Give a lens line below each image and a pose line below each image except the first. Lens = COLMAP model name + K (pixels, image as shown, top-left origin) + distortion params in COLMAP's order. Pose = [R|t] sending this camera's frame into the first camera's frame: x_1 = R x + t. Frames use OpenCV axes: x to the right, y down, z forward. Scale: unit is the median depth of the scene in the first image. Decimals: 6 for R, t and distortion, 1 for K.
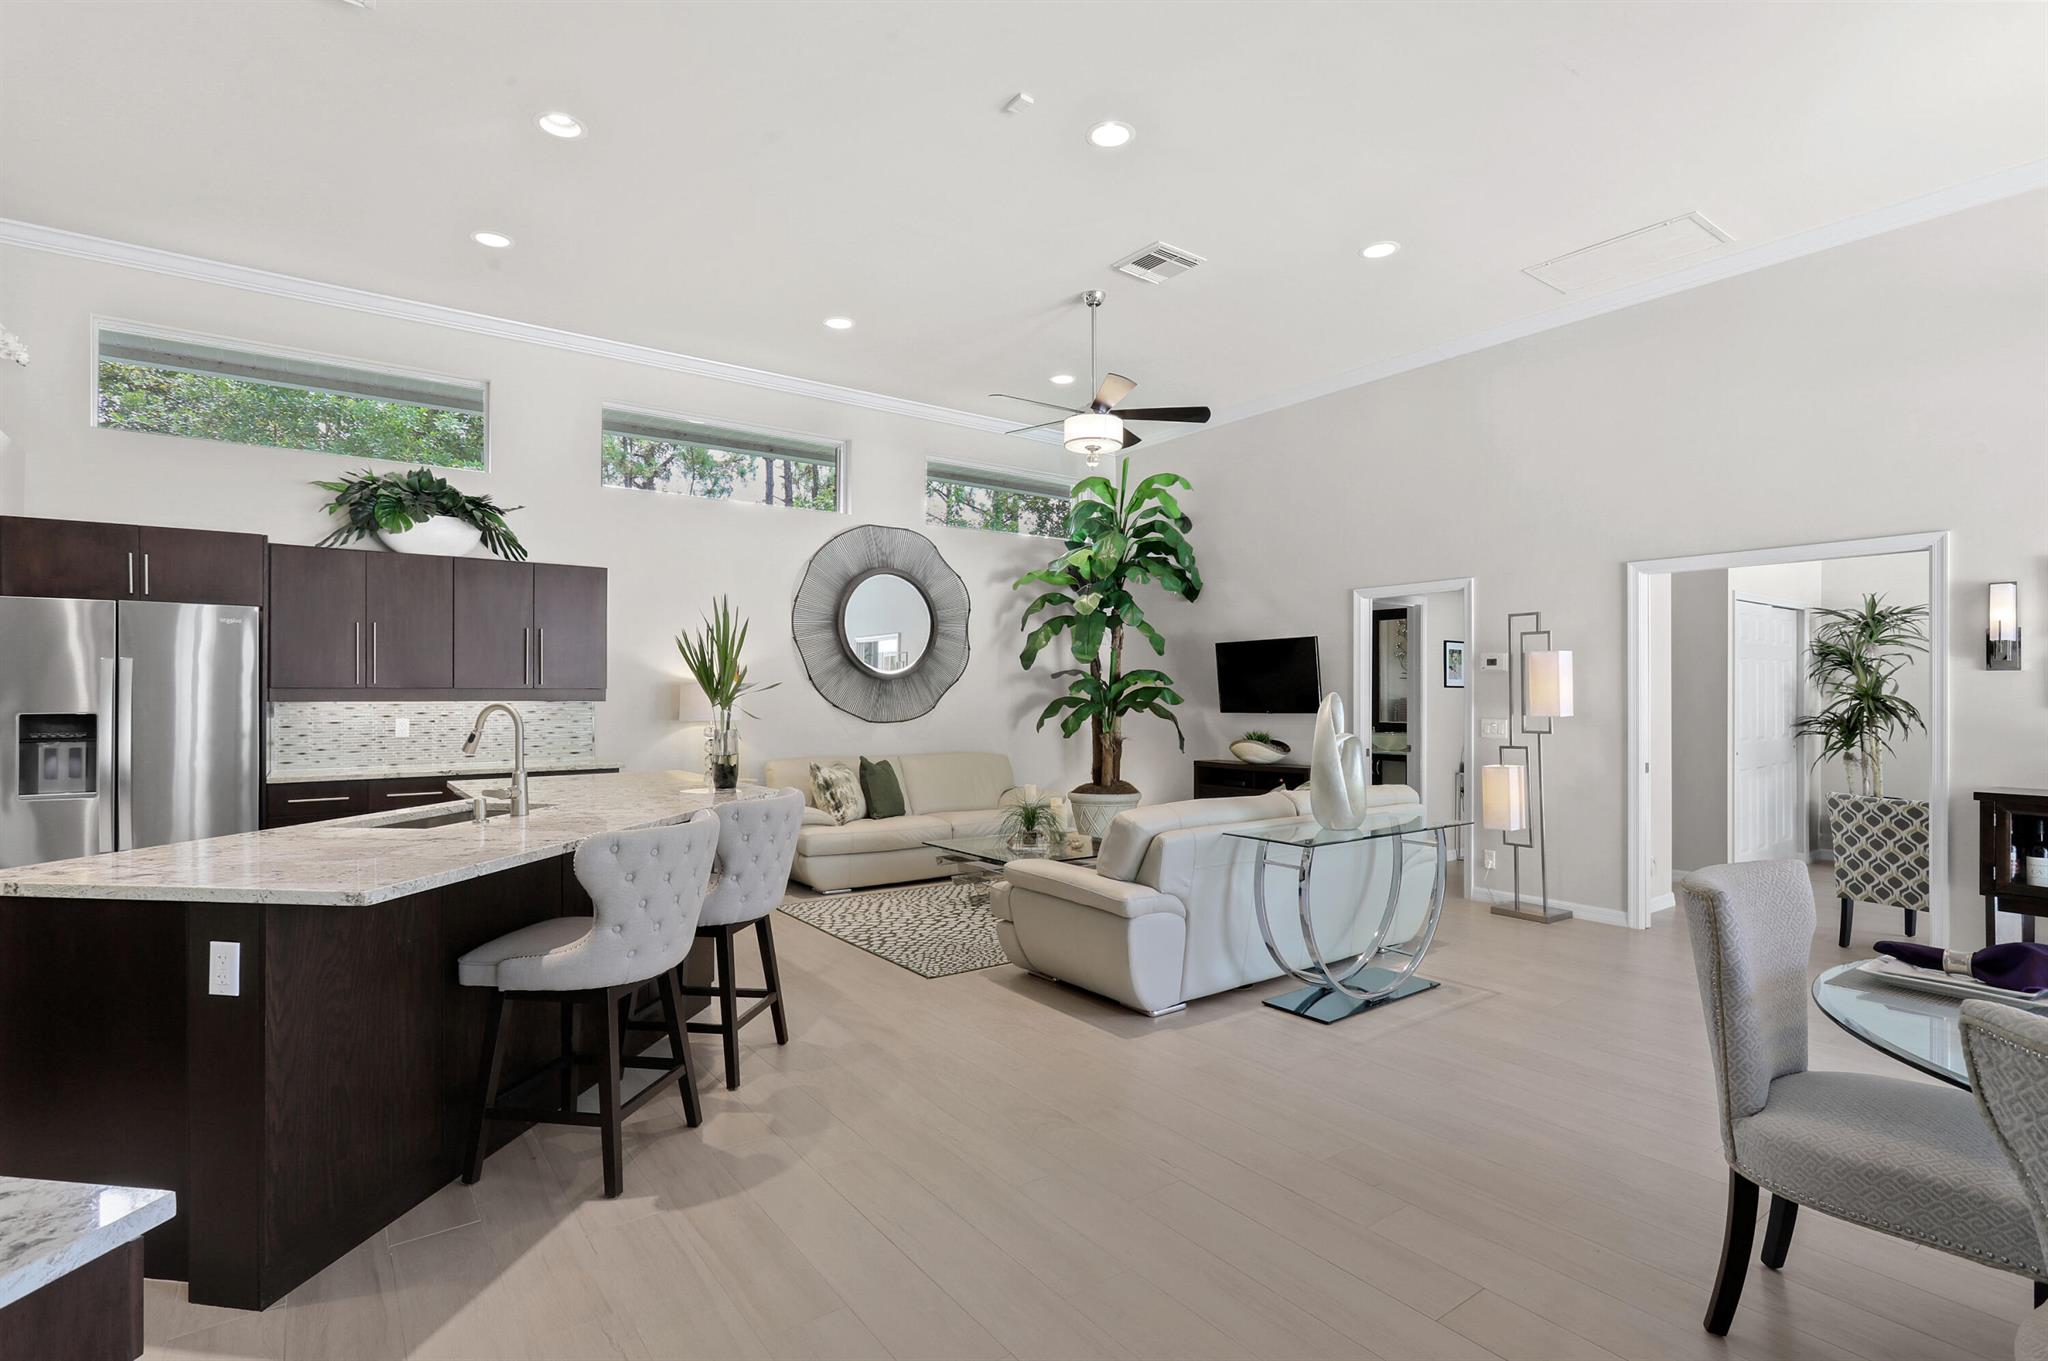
lens RADIAL K [[988.8, 0, 1029.1], [0, 988.8, 686.3], [0, 0, 1]] dist [-0.000942, 0.000081]
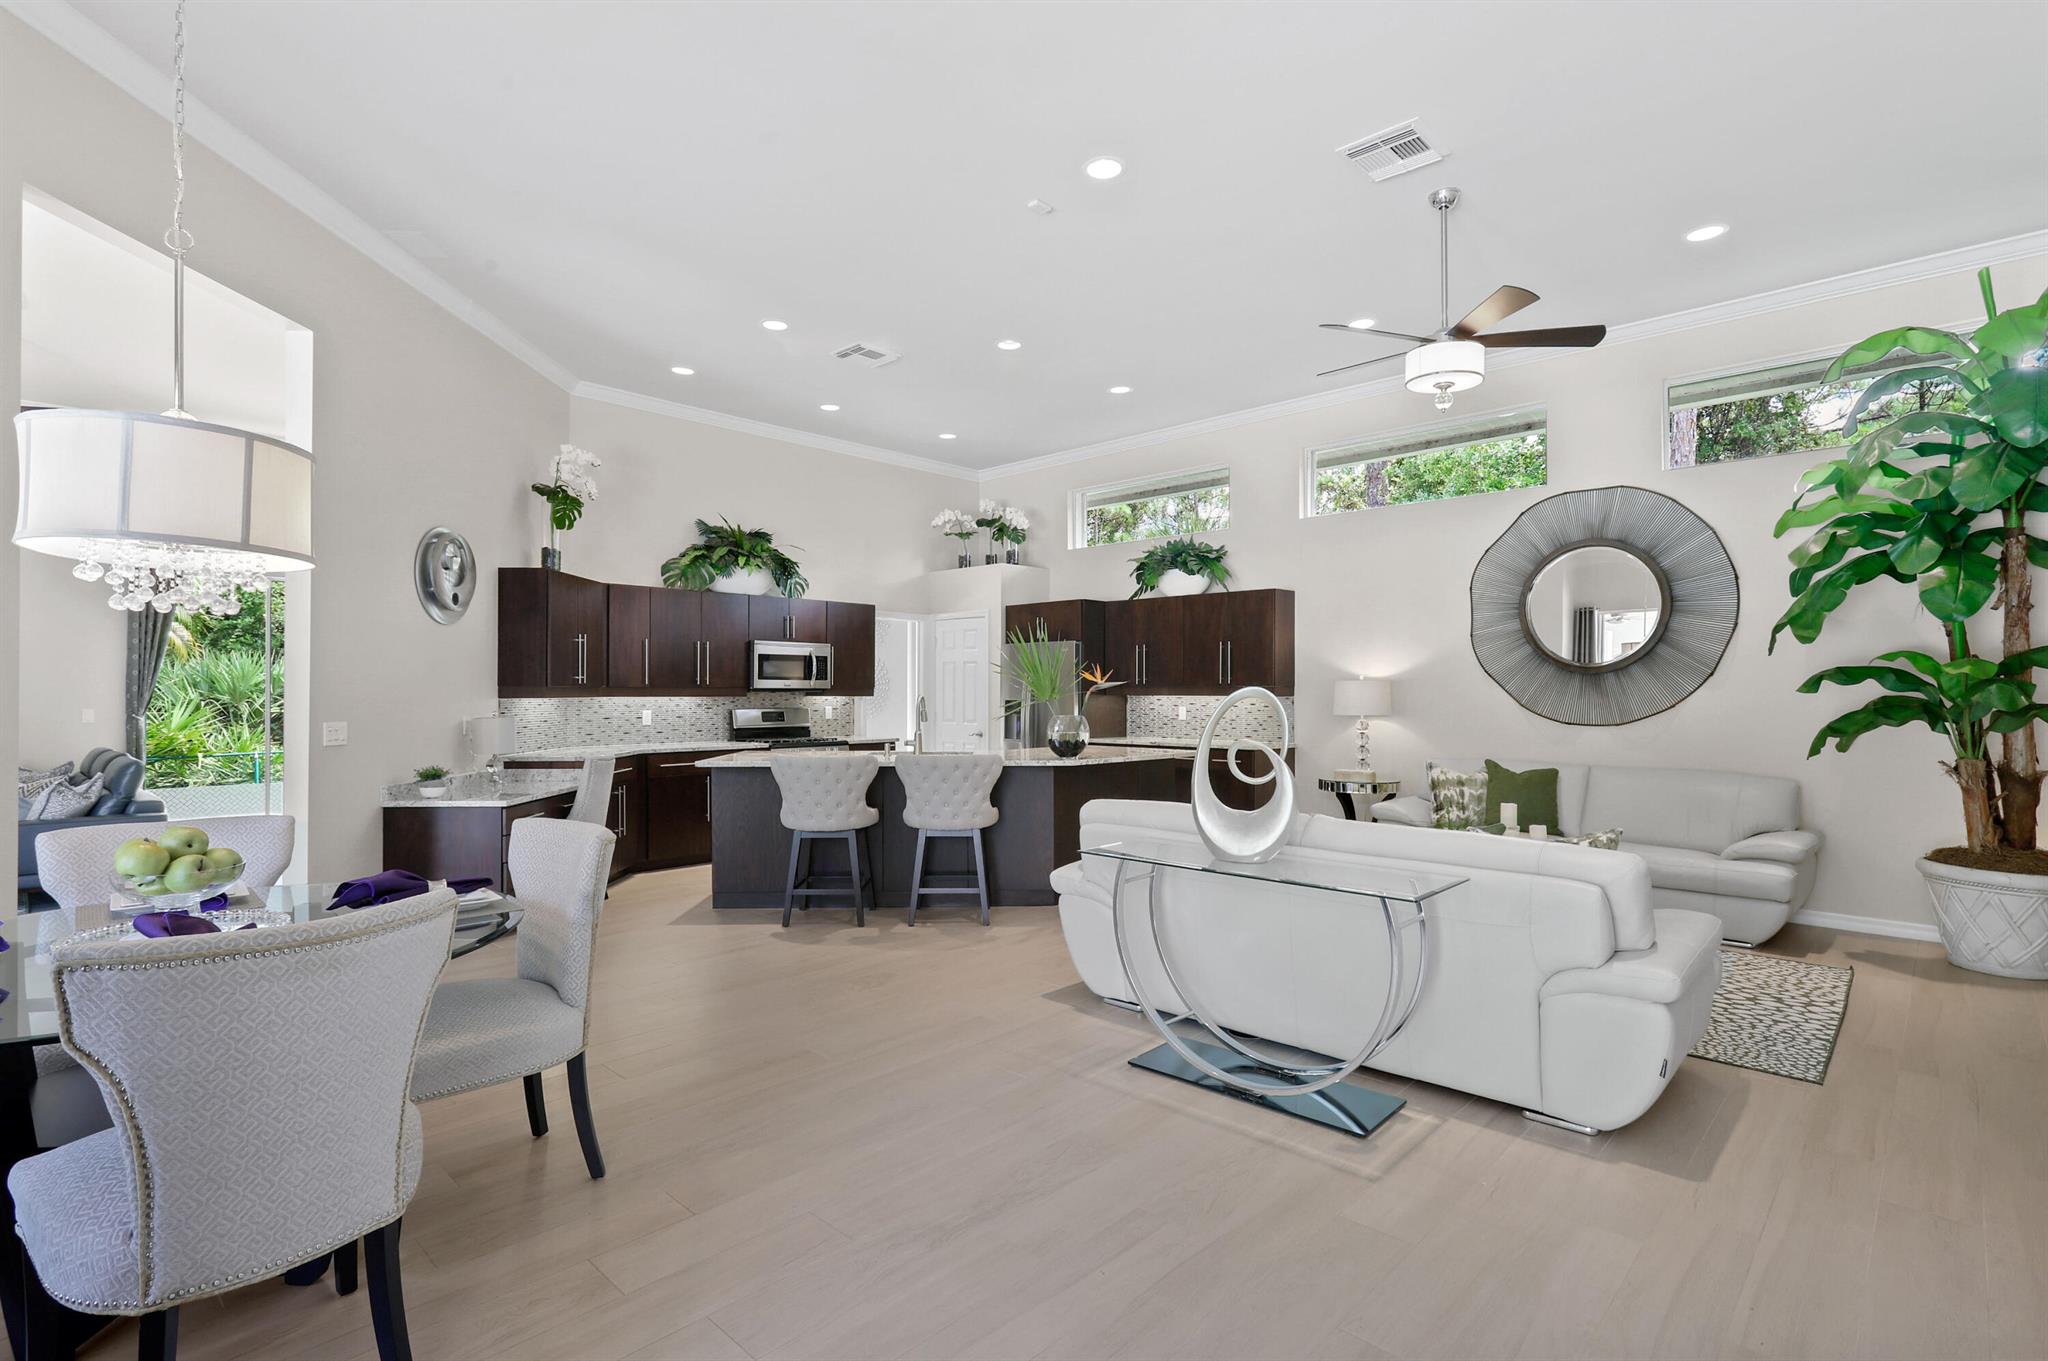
lens RADIAL K [[975.5, 0, 1024.0], [0, 975.5, 680.5], [0, 0, 1]] dist [-0.001104, 0.000503]
pose [[0.171138, -0.010621, -0.985190, 0.757442], [0.005758, 0.999936, -0.009779, 0.005732], [0.985230, -0.003999, 0.171188, 0.503673]]
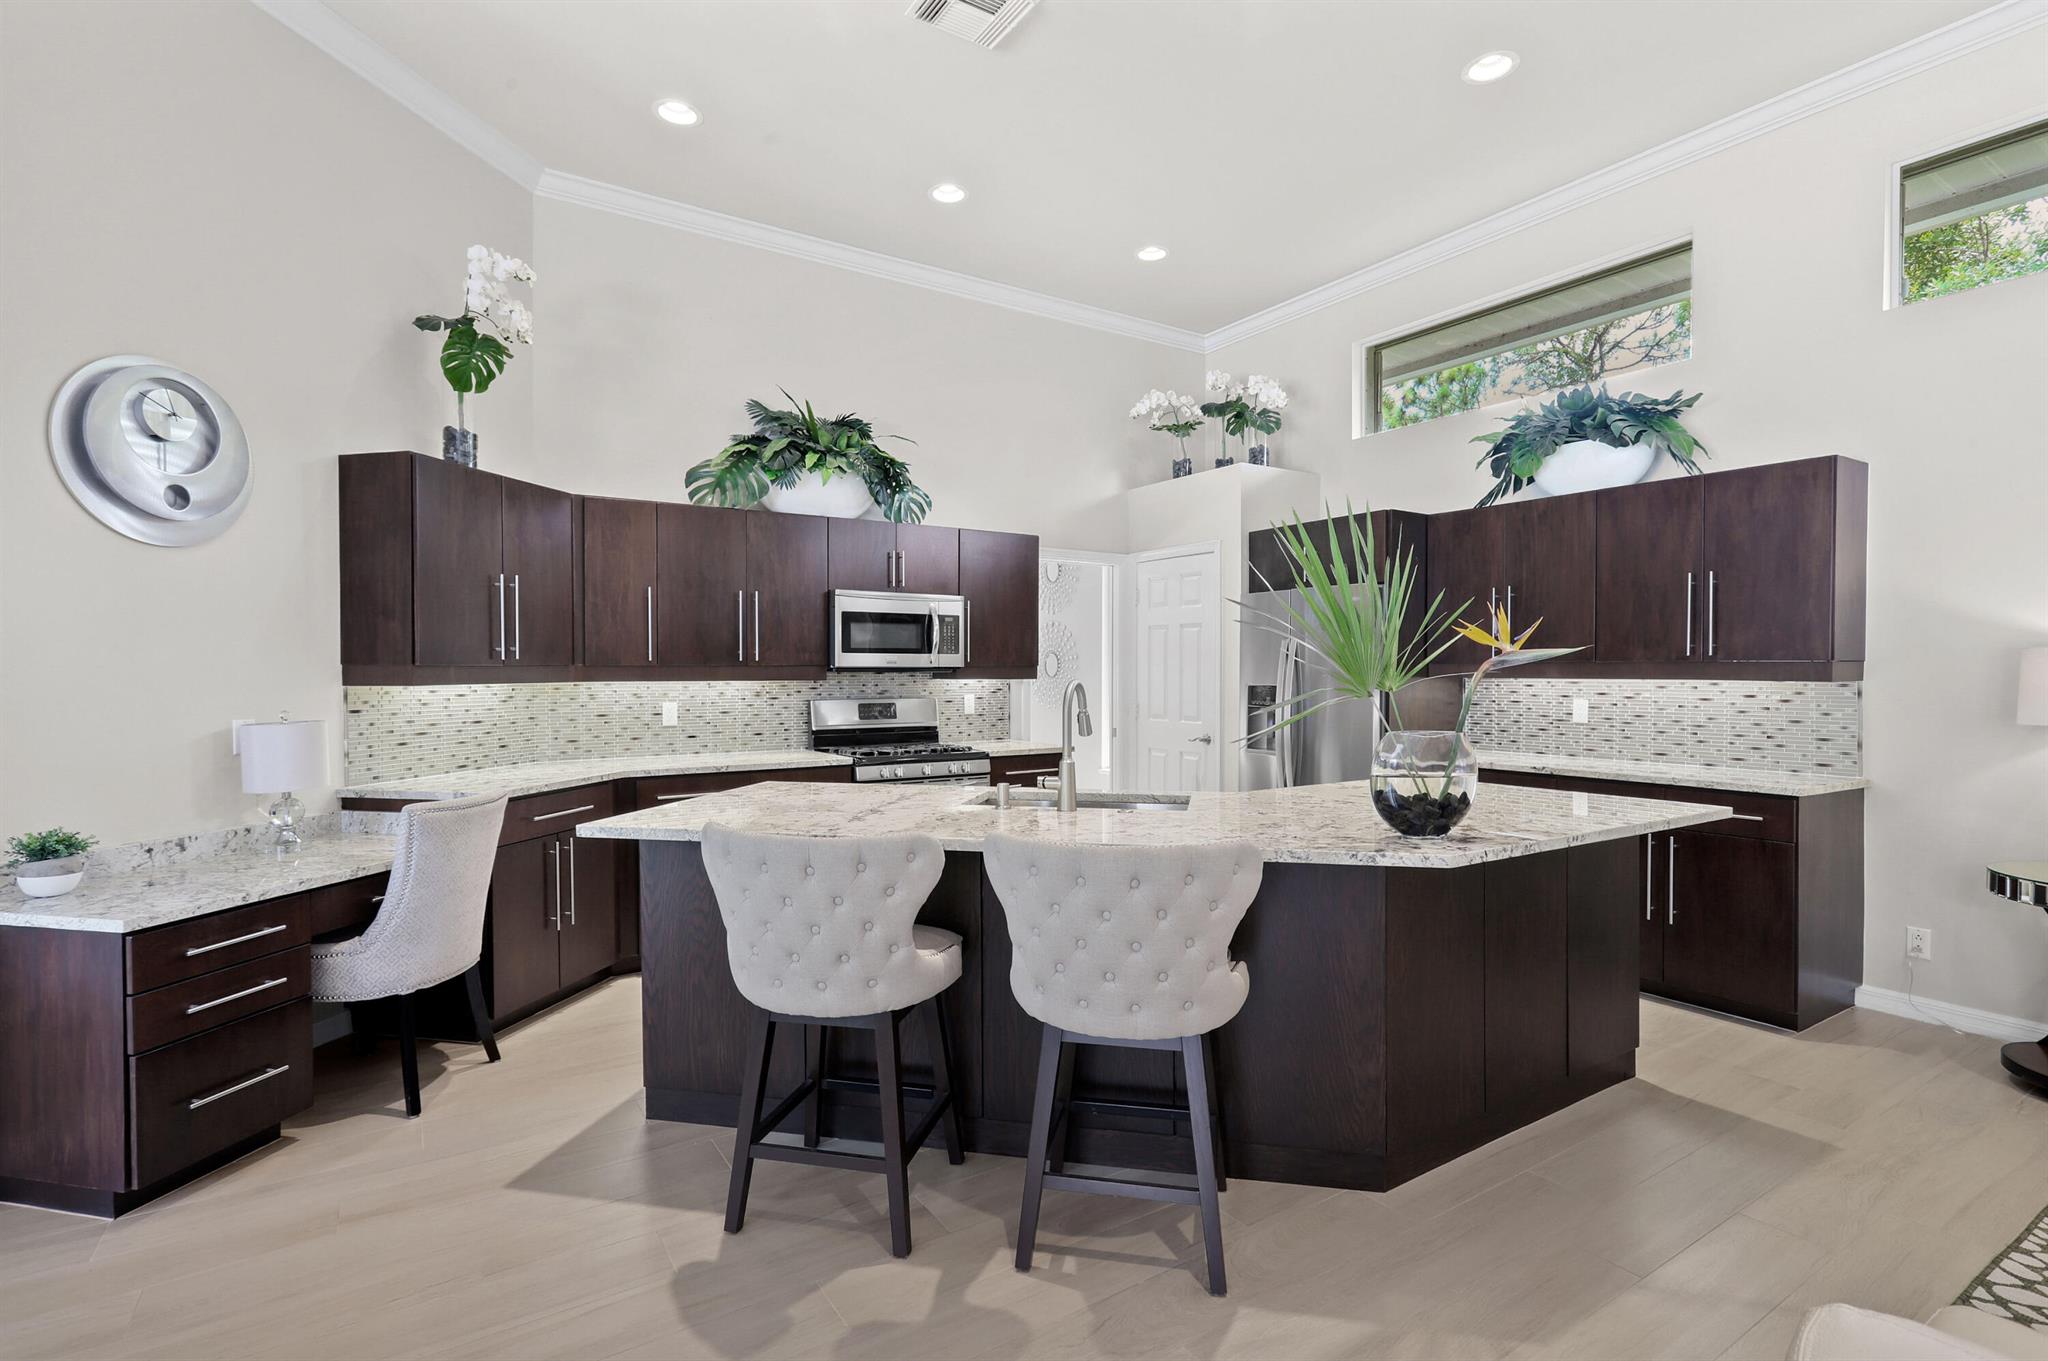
lens RADIAL K [[975.5, 0, 1024.0], [0, 975.5, 680.5], [0, 0, 1]] dist [-0.001104, 0.000503]
pose [[-0.061033, 0.010929, -0.998076, 0.191423], [0.007541, 0.999917, 0.010488, 0.004977], [0.998107, -0.006886, -0.061111, 0.579031]]
